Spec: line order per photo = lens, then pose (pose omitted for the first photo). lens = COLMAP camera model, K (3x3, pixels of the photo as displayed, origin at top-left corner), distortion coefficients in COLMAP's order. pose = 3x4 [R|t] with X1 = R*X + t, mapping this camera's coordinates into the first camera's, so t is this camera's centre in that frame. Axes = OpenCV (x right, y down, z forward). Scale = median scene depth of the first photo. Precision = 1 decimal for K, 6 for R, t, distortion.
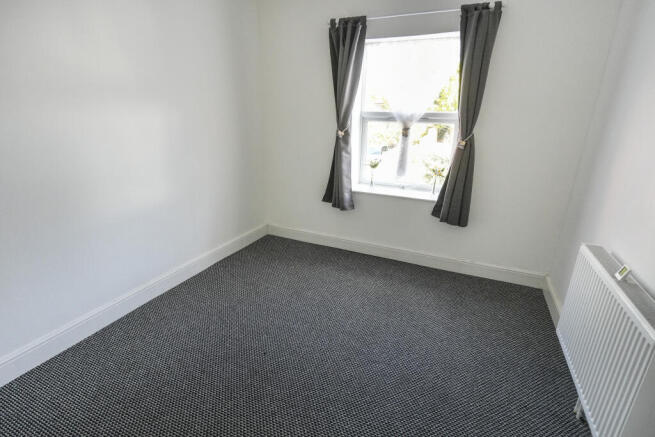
lens RADIAL K [[319.7, 0, 327.9], [0, 319.7, 217.1], [0, 0, 1]] dist [-0.001042, -0.000600]
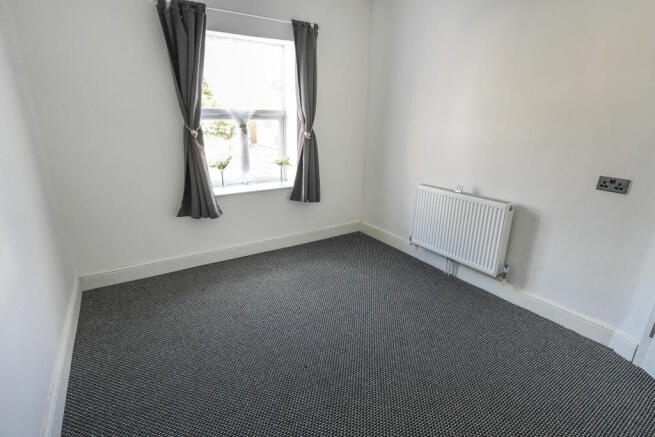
lens RADIAL K [[319.7, 0, 330.0], [0, 319.7, 218.1], [0, 0, 1]] dist [-0.001042, -0.000600]
pose [[0.548448, -0.265624, 0.792874, -0.503121], [0.264363, 0.954649, 0.136956, -0.060931], [-0.793295, 0.134493, 0.593796, 0.213547]]
